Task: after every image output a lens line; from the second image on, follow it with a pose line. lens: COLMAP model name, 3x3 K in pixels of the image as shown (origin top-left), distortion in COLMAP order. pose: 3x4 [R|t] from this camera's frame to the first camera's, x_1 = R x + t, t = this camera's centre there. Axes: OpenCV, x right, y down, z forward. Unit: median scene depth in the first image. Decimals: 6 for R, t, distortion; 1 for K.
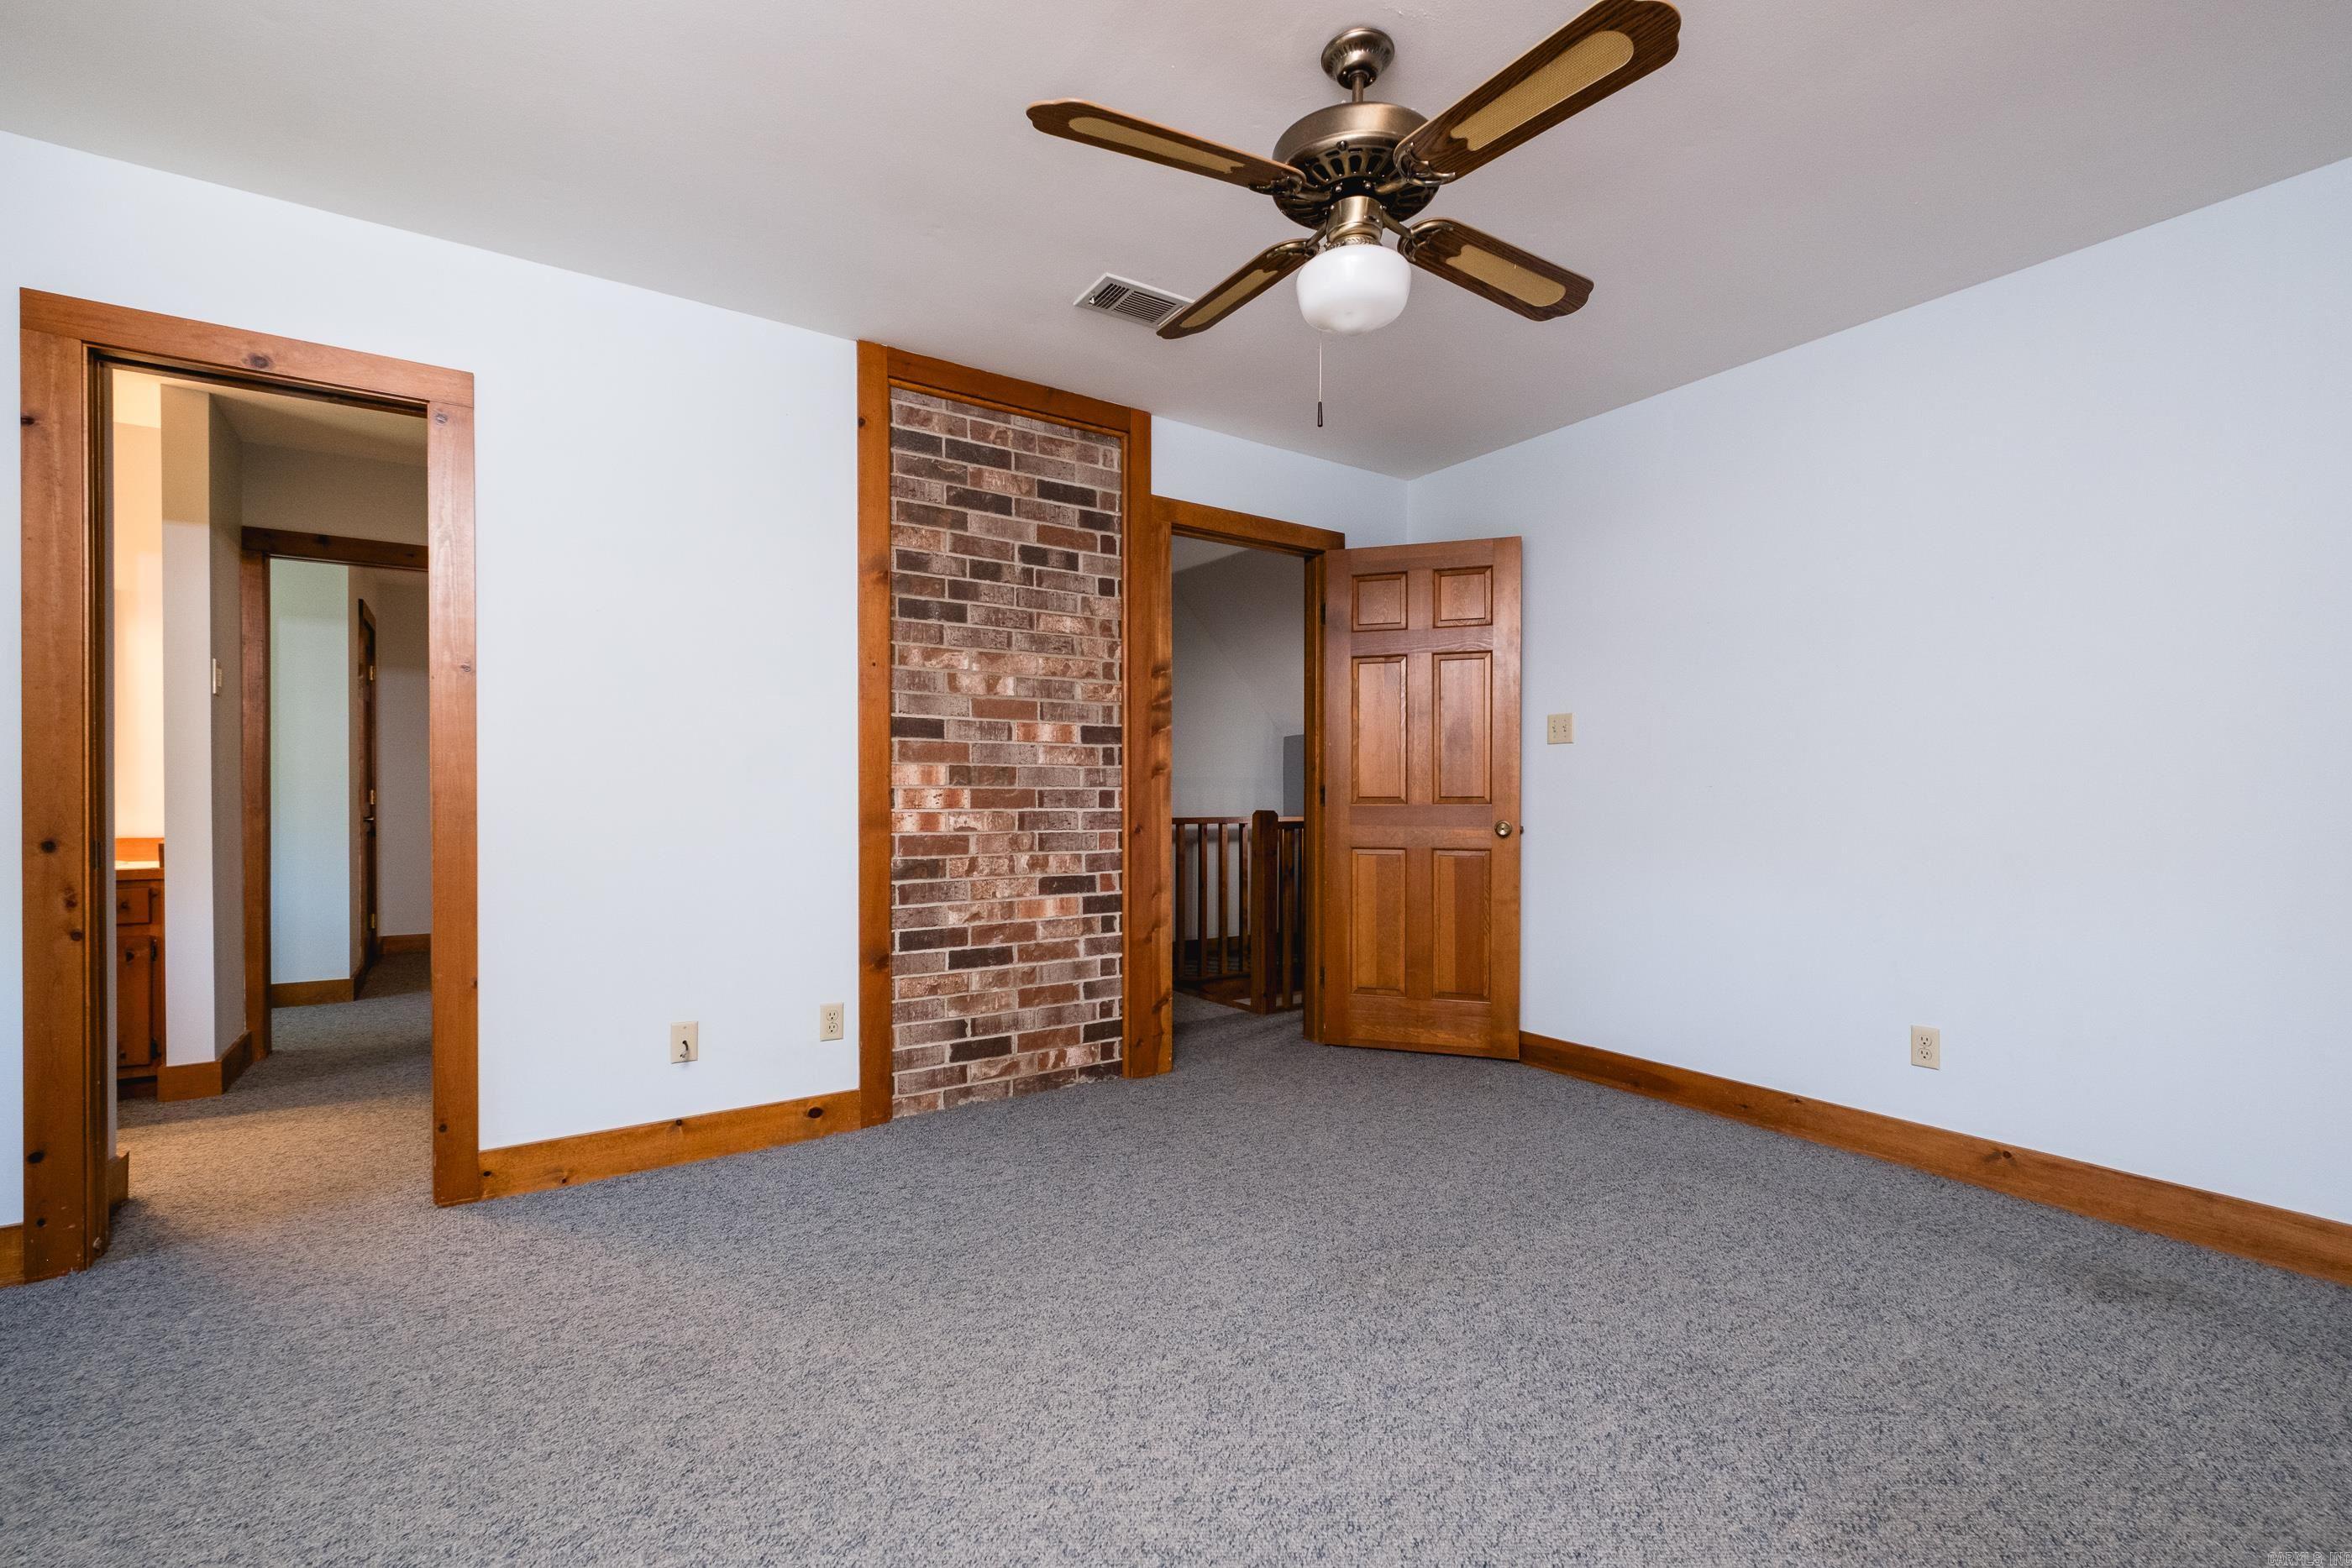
lens RADIAL K [[1015.3, 0, 1175.0], [0, 1015.3, 798.3], [0, 0, 1]] dist [0.008381, -0.005638]
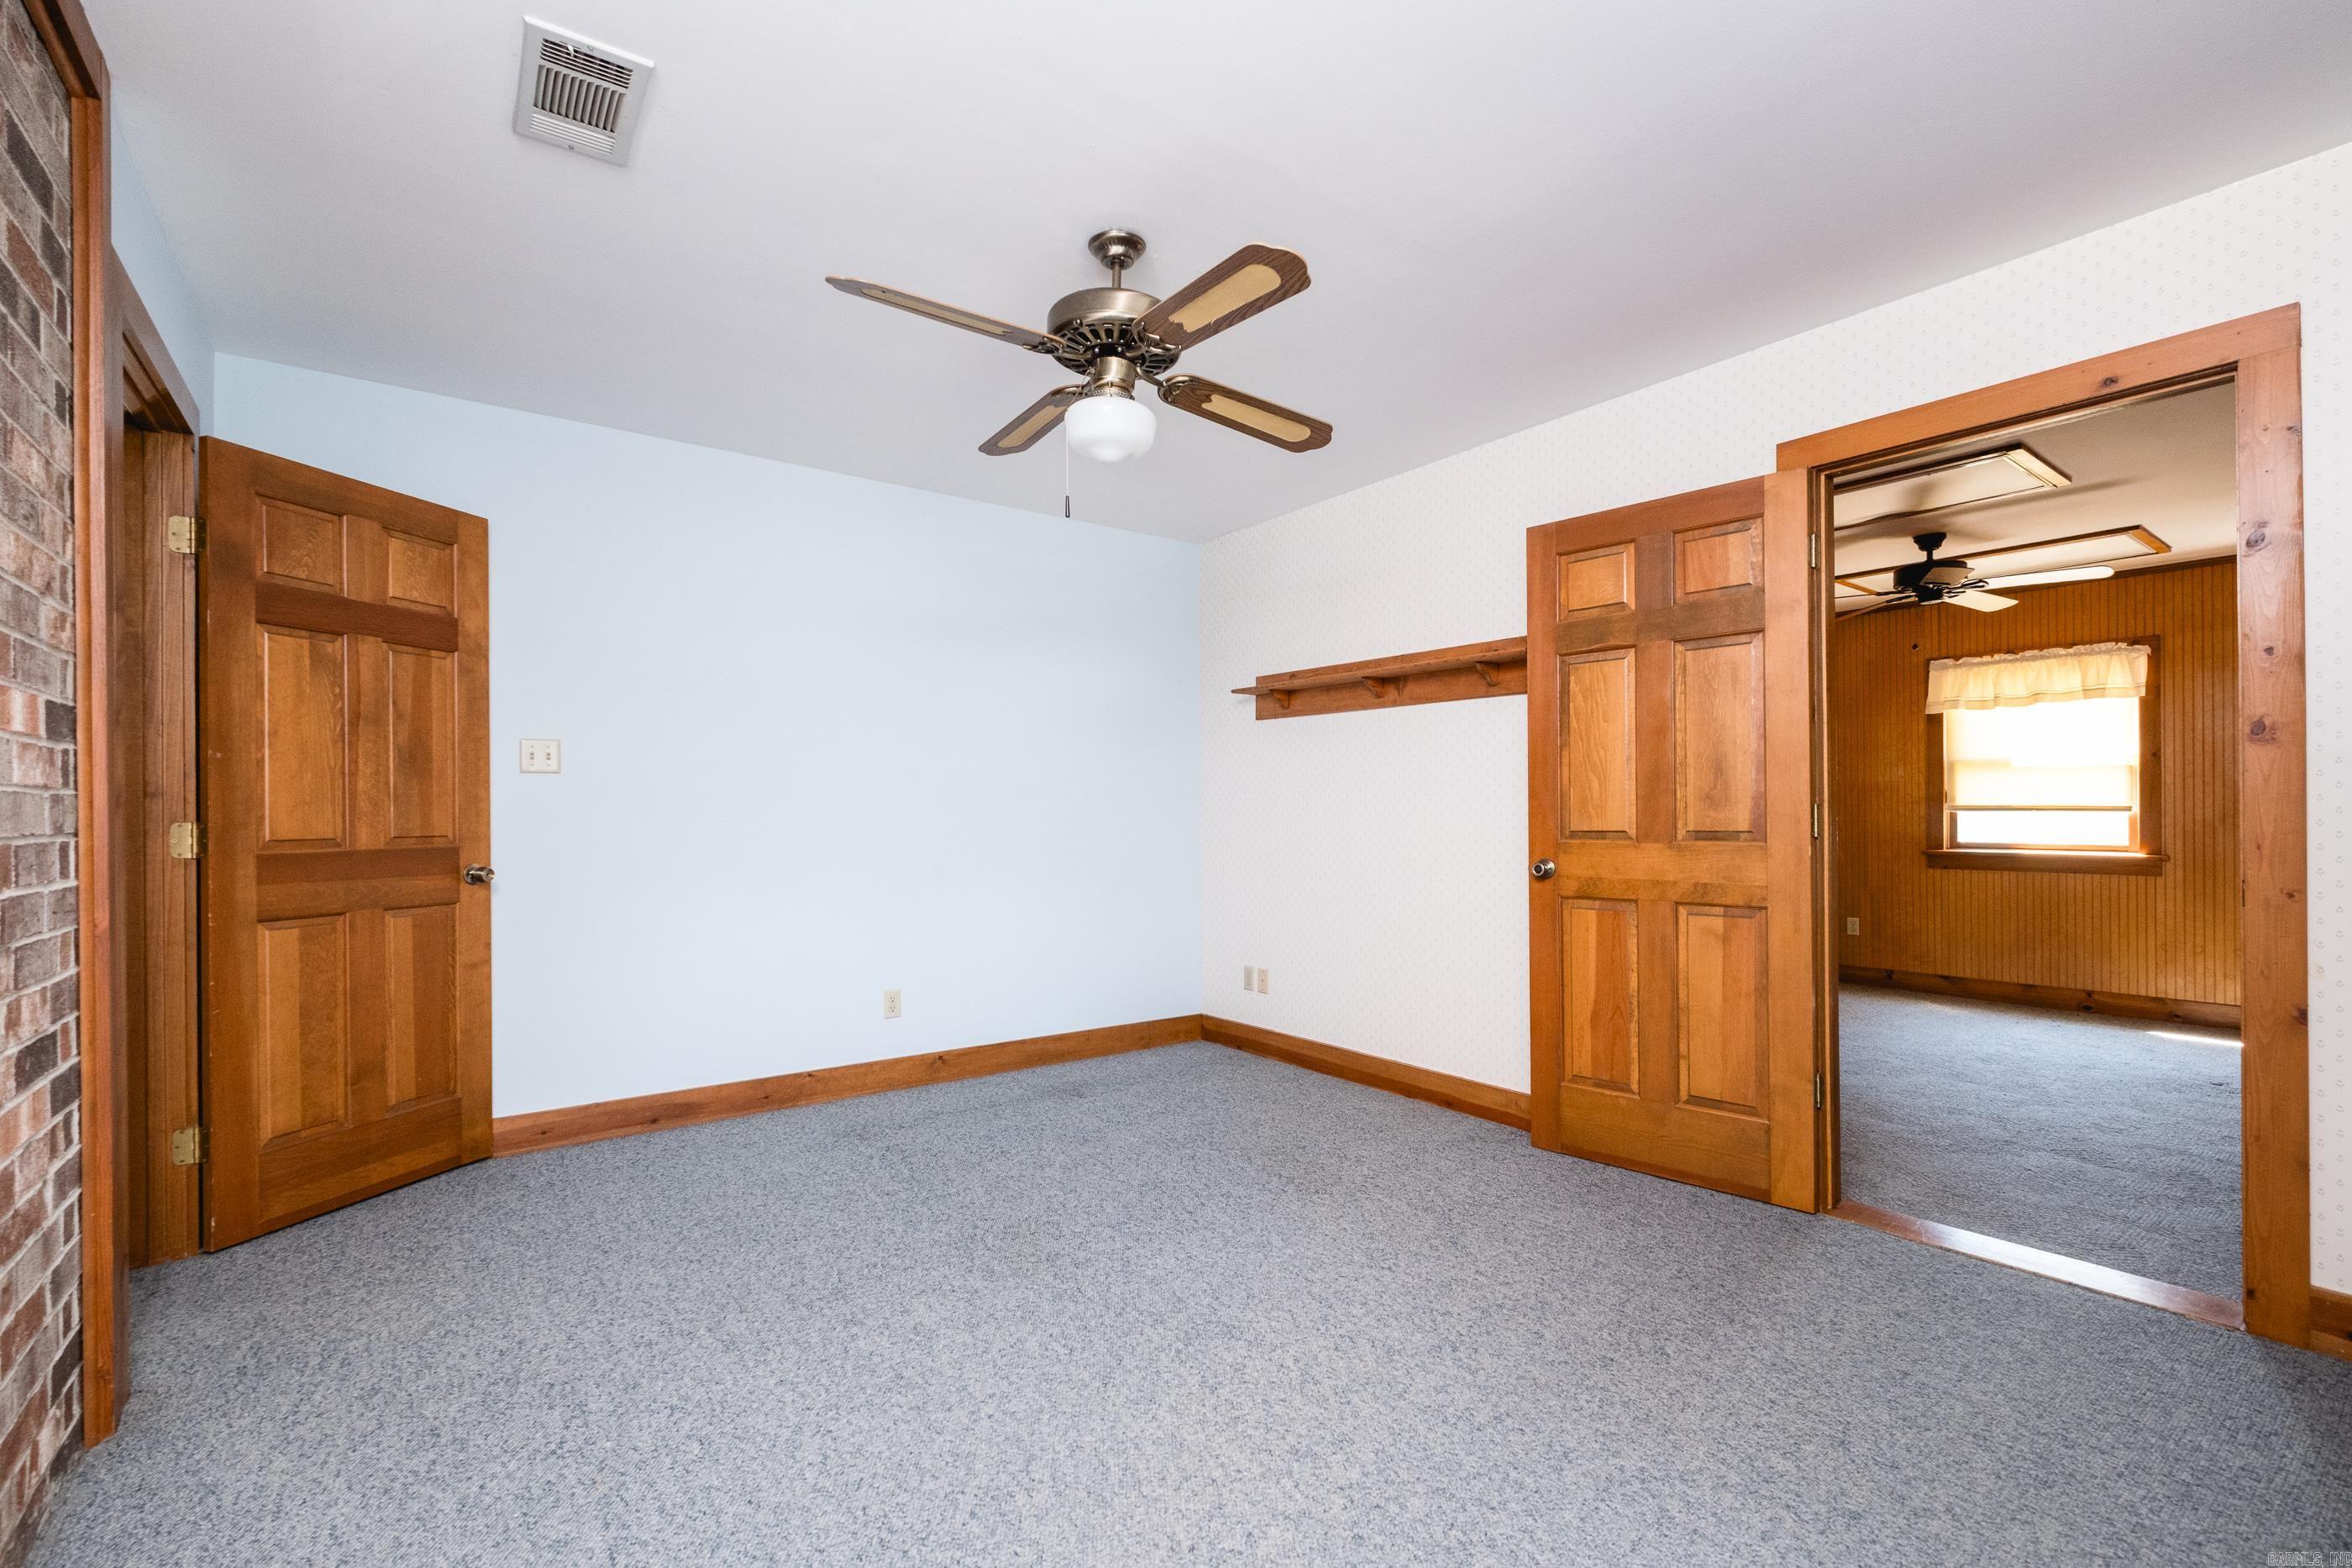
lens RADIAL K [[1015.3, 0, 1179.2], [0, 1015.3, 818.5], [0, 0, 1]] dist [0.008381, -0.005638]
pose [[-0.045448, -0.007118, 0.998941, -0.599738], [0.007580, 0.999943, 0.007470, -0.019749], [-0.998938, 0.007912, -0.045392, 0.562350]]
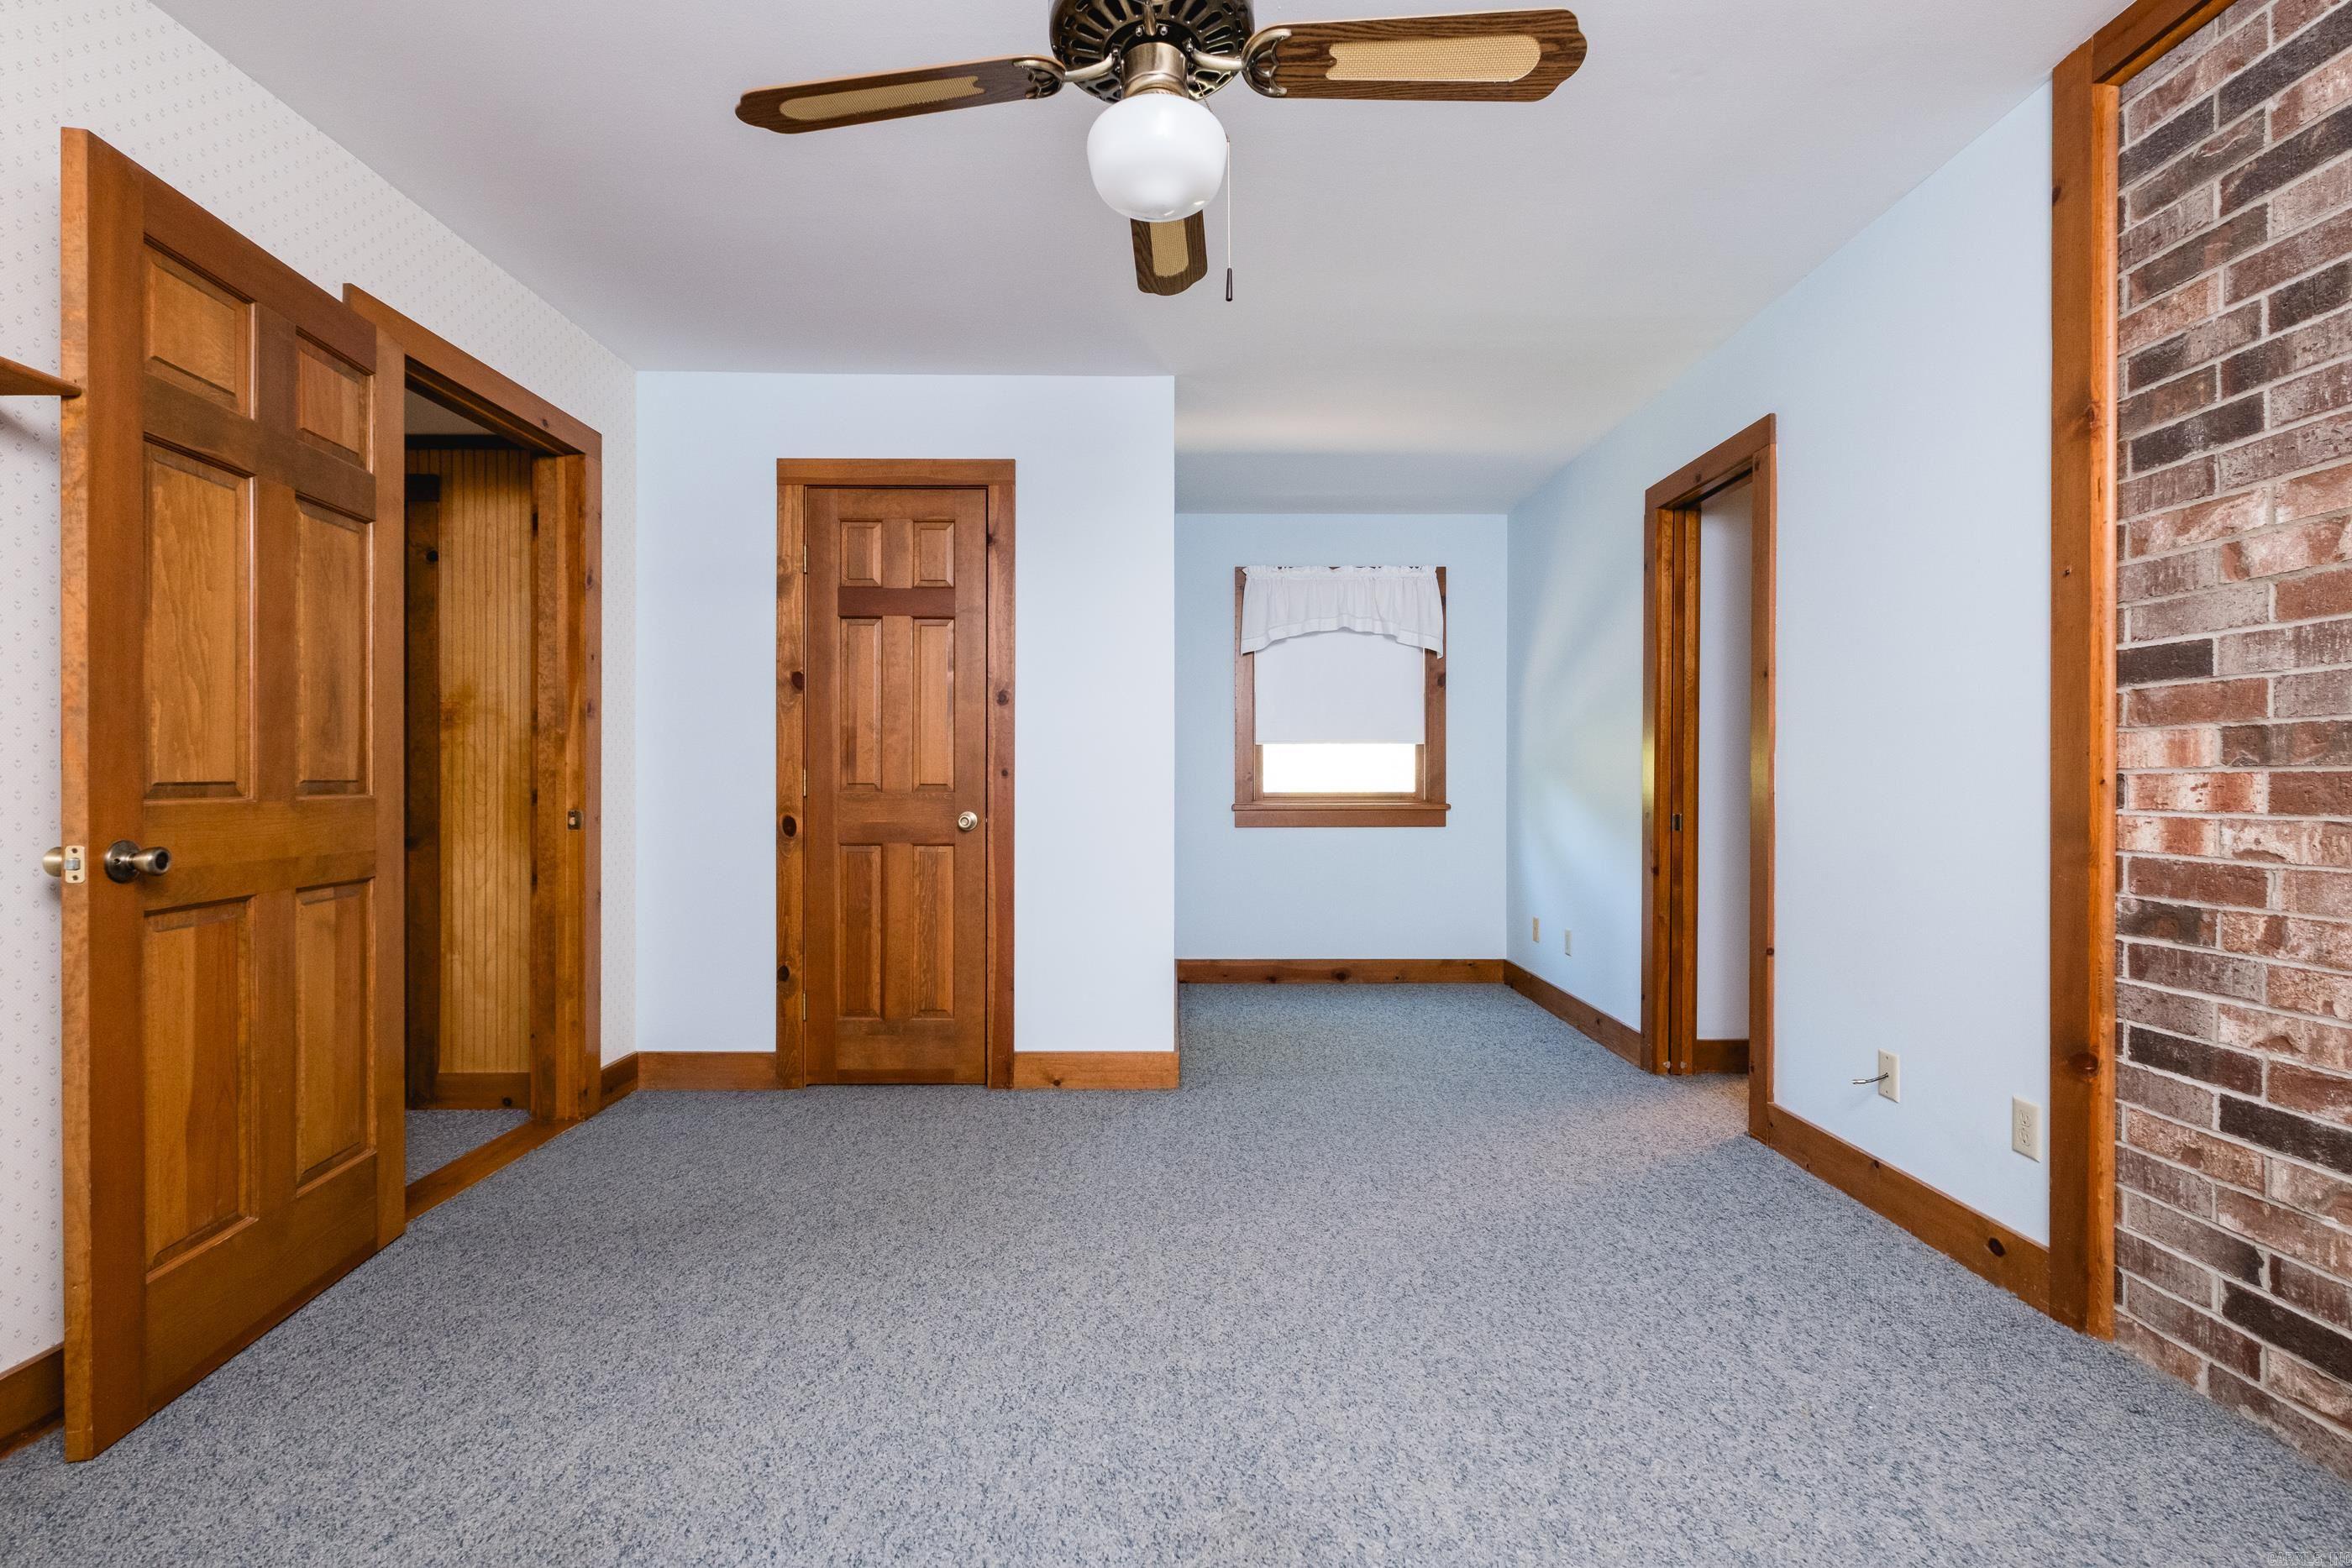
lens RADIAL K [[1015.3, 0, 1179.3], [0, 1015.3, 772.6], [0, 0, 1]] dist [0.008381, -0.005638]
pose [[-0.540926, -0.011961, -0.840985, 0.485647], [-0.006298, 0.999928, -0.010171, -0.001192], [0.841046, -0.000205, -0.540963, 0.837063]]
